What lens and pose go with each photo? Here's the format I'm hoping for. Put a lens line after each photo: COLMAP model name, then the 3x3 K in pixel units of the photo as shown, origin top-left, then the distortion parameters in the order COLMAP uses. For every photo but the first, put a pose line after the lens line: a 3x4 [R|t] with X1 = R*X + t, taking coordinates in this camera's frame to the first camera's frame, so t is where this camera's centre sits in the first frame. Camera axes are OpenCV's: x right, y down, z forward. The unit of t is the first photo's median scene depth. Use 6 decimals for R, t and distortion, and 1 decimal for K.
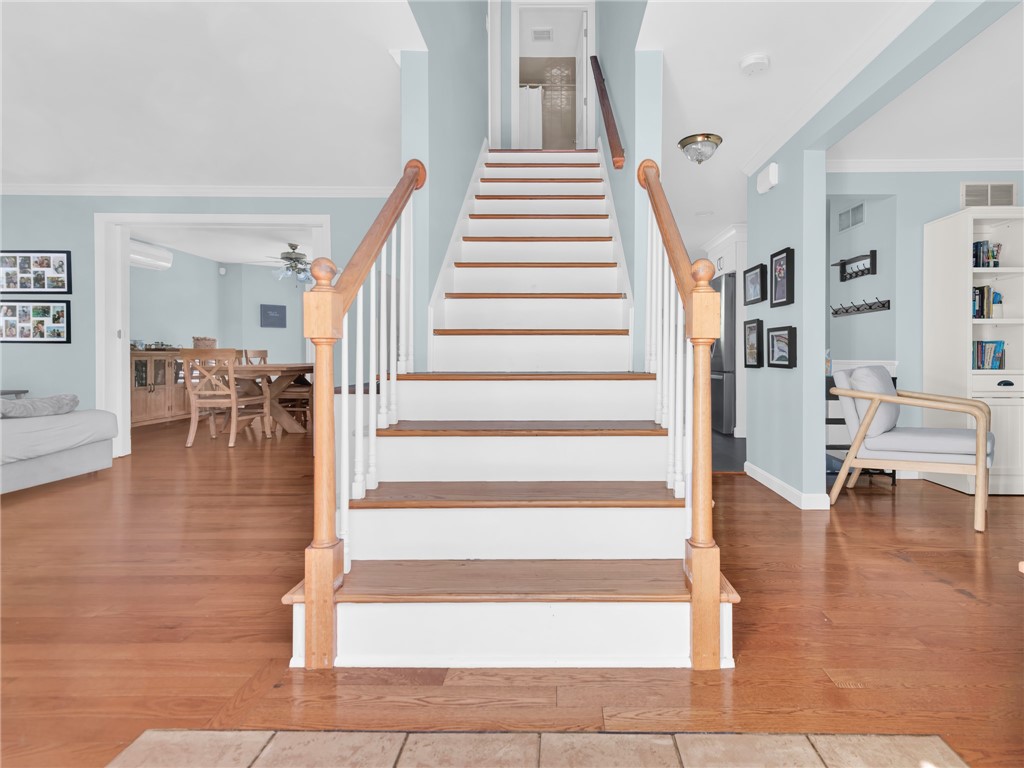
lens RADIAL K [[519.9, 0, 572.5], [0, 519.9, 361.7], [0, 0, 1]] dist [0.000441, -0.001293]
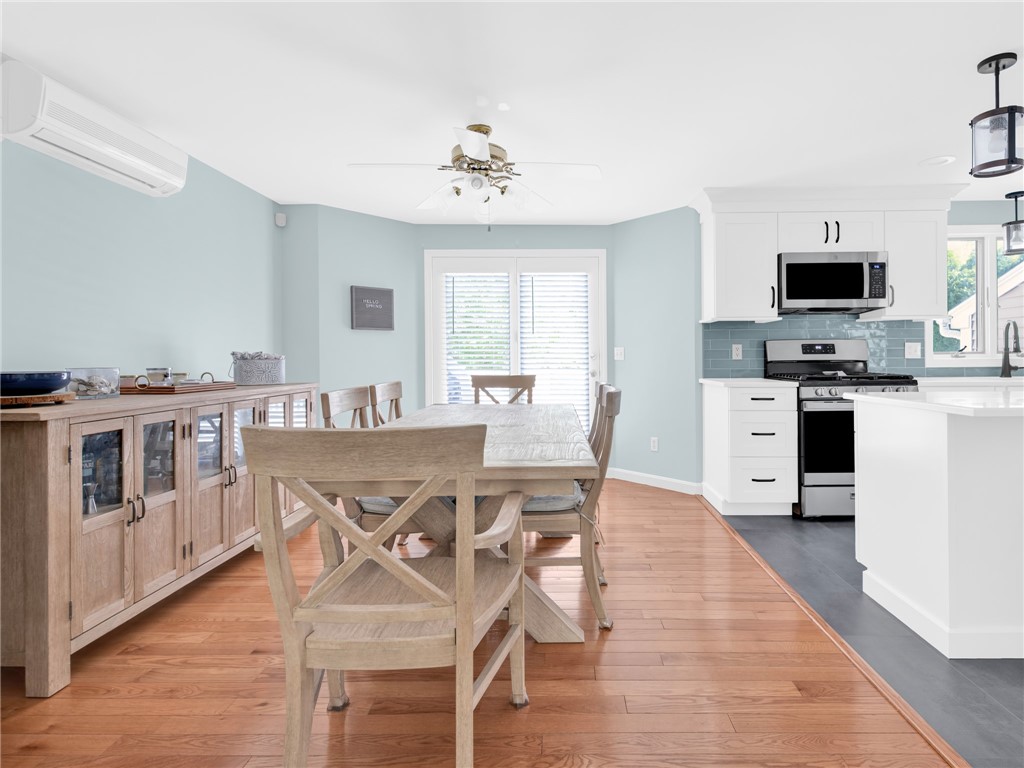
lens RADIAL K [[525.9, 0, 563.9], [0, 525.9, 361.6], [0, 0, 1]] dist [-0.004319, -0.000879]
pose [[0.999841, -0.005686, -0.016903, -0.701195], [0.005646, 0.999981, -0.002407, -0.059009], [0.016916, 0.002311, 0.999854, 0.886603]]
